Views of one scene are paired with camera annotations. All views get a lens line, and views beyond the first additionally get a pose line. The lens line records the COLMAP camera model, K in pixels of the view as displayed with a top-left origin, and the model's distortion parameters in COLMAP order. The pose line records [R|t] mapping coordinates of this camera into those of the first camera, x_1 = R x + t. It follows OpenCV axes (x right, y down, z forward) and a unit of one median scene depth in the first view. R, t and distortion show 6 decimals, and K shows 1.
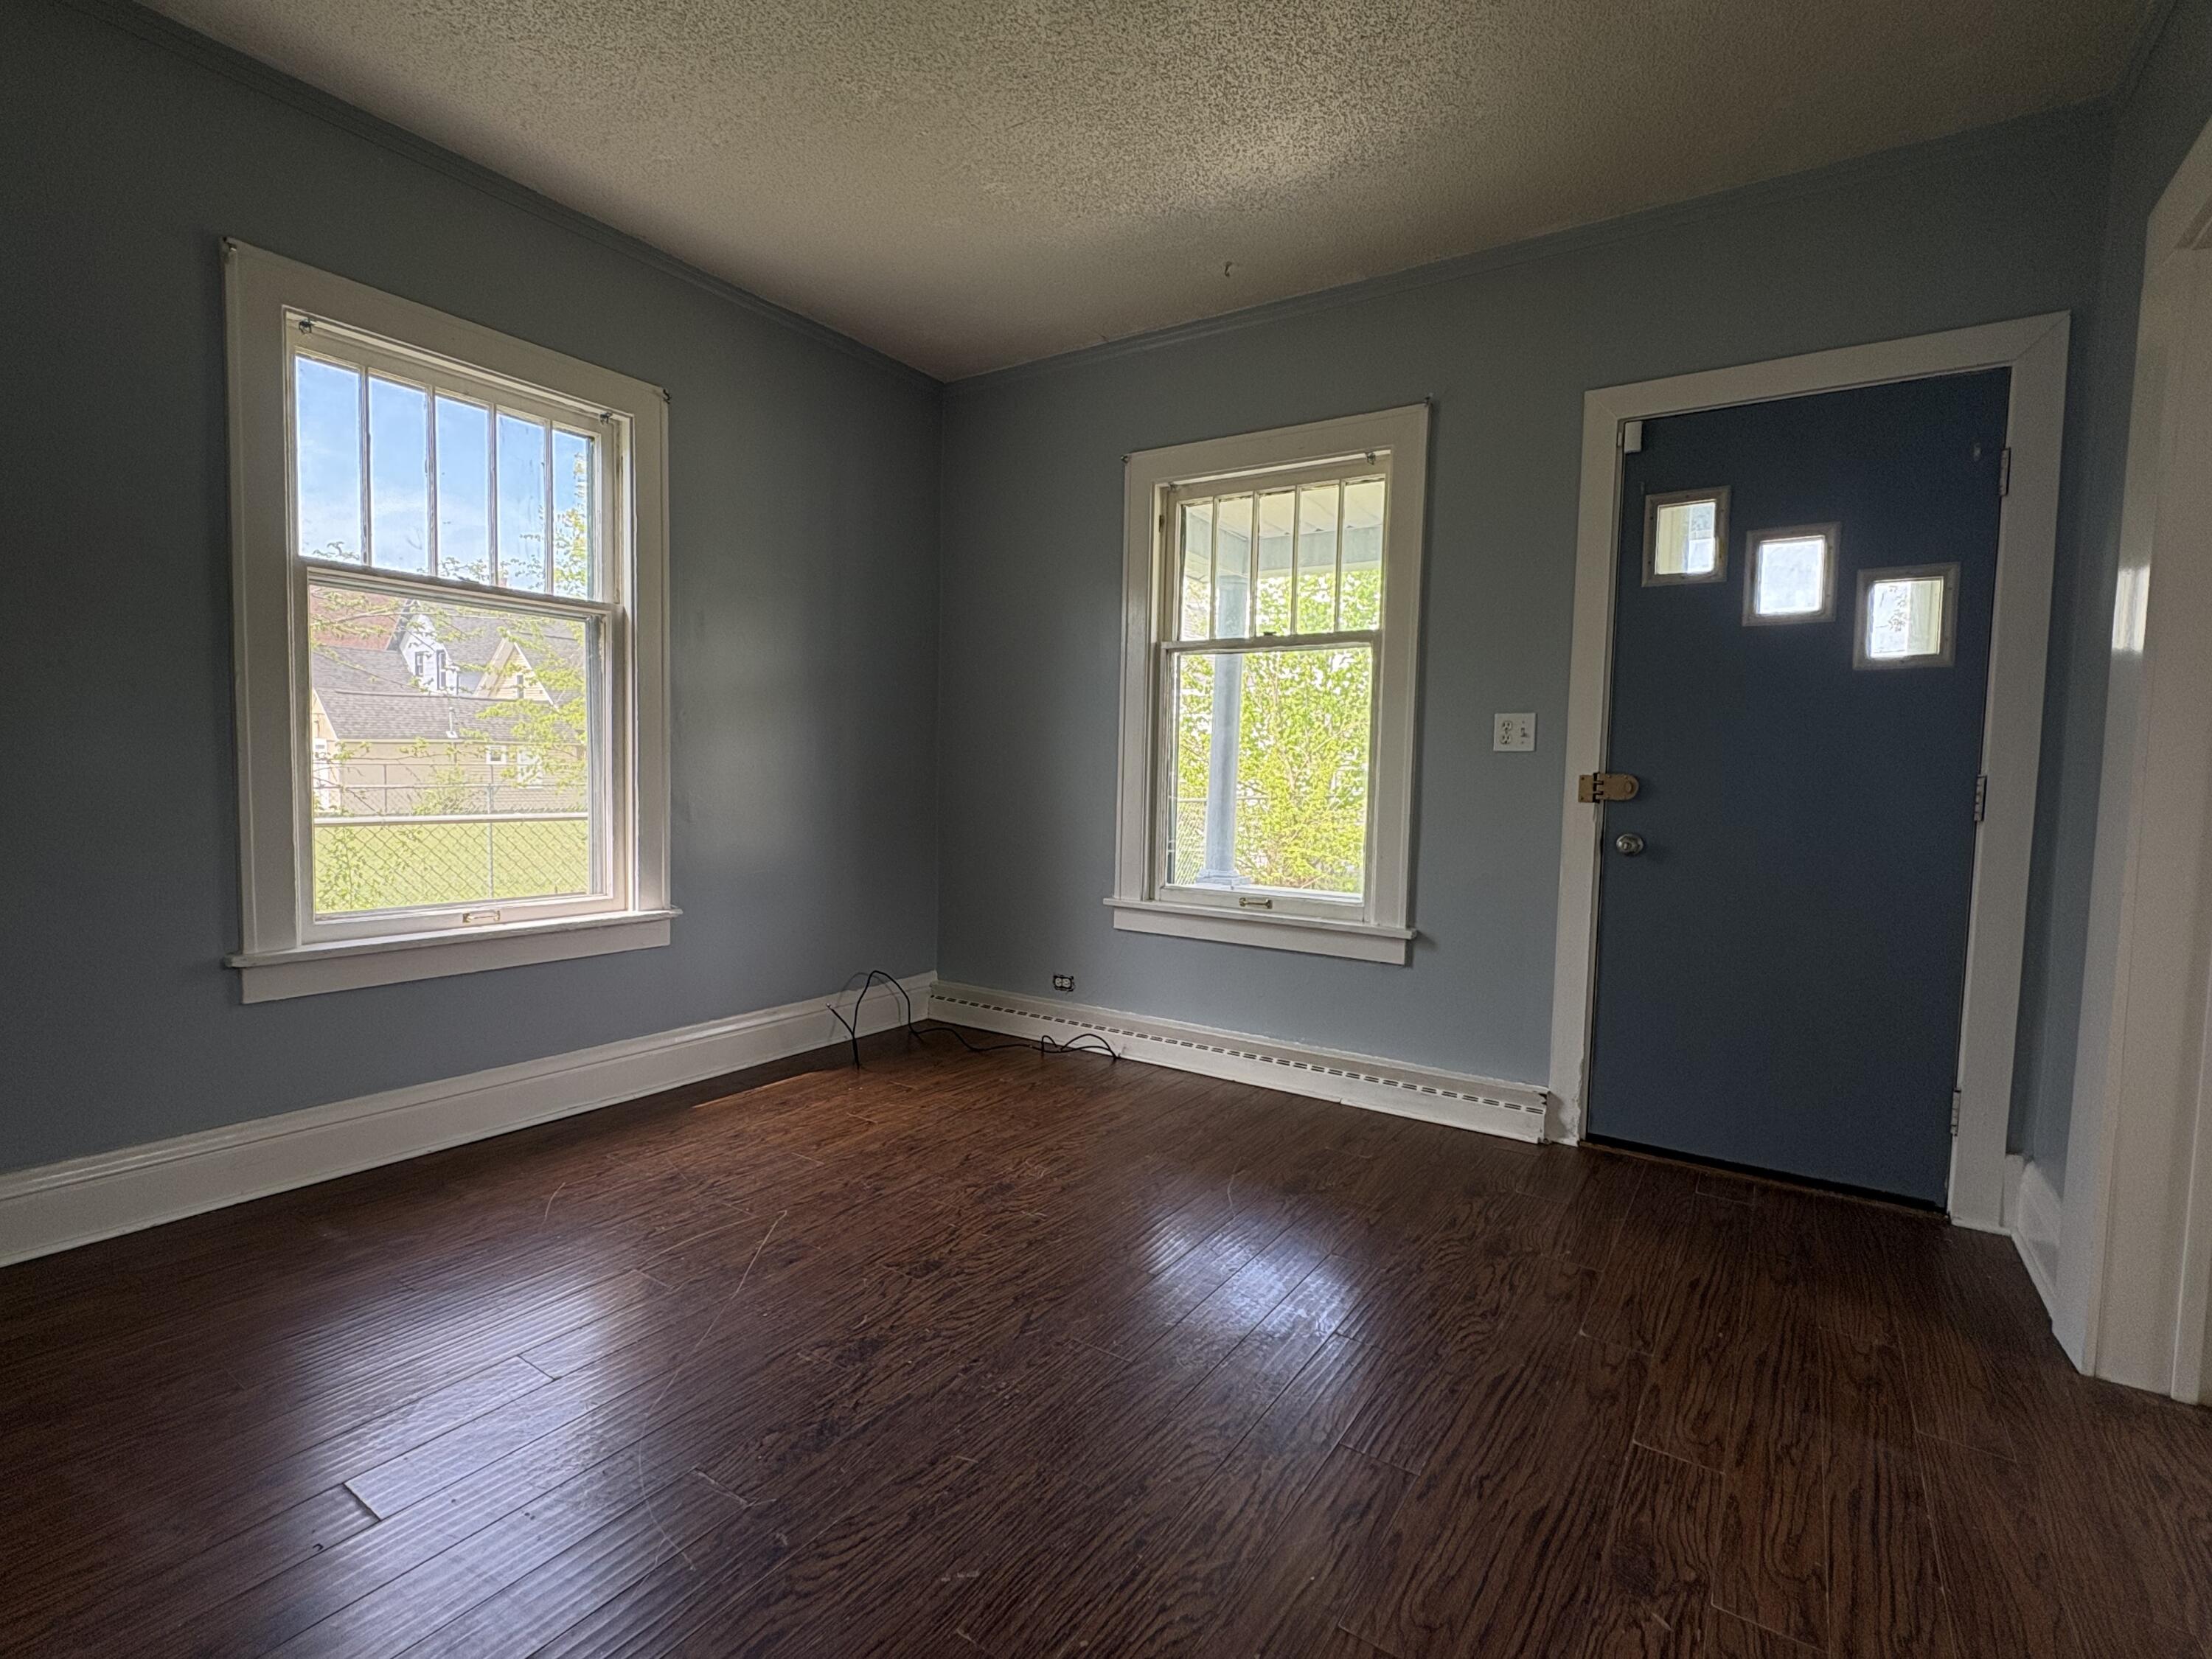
lens RADIAL K [[1029.4, 0, 1104.5], [0, 1029.4, 832.7], [0, 0, 1]] dist [-0.003766, -0.000084]
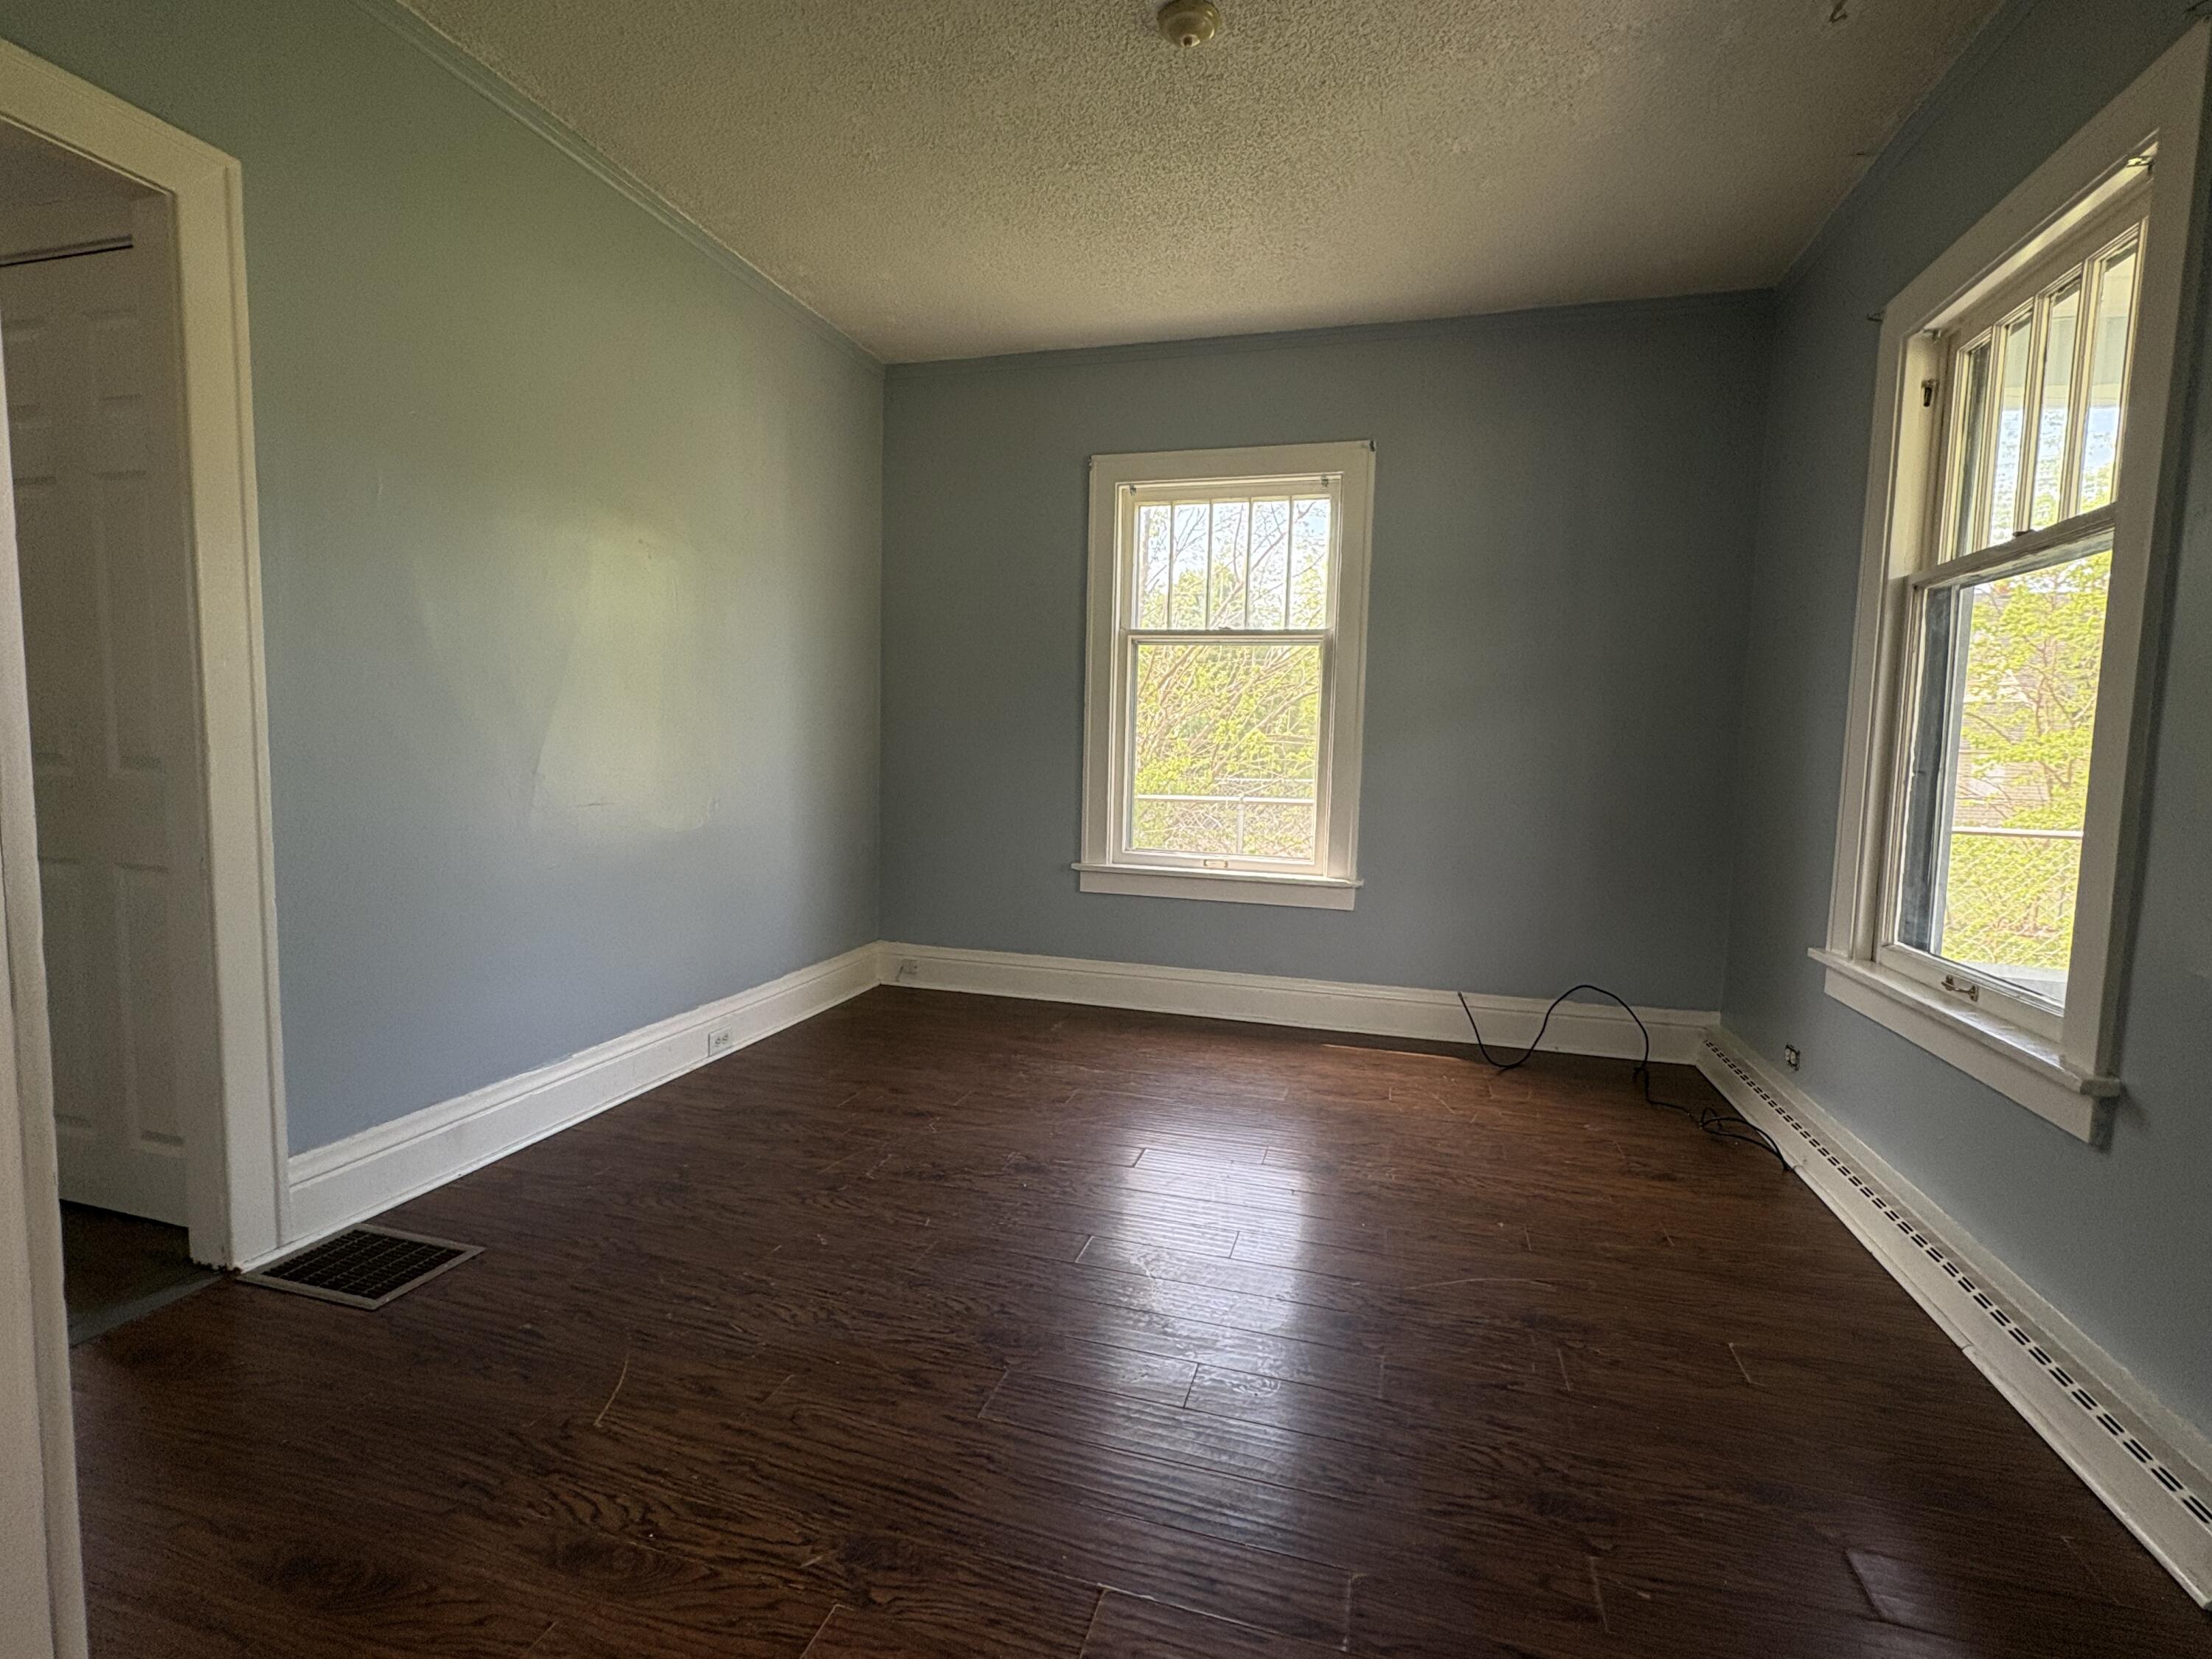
lens RADIAL K [[1029.4, 0, 1098.1], [0, 1029.4, 828.7], [0, 0, 1]] dist [-0.003766, -0.000084]
pose [[0.300175, 0.063893, -0.951742, 0.671698], [-0.076419, 0.996158, 0.042773, -0.013786], [0.950818, 0.059892, 0.303905, 0.392364]]
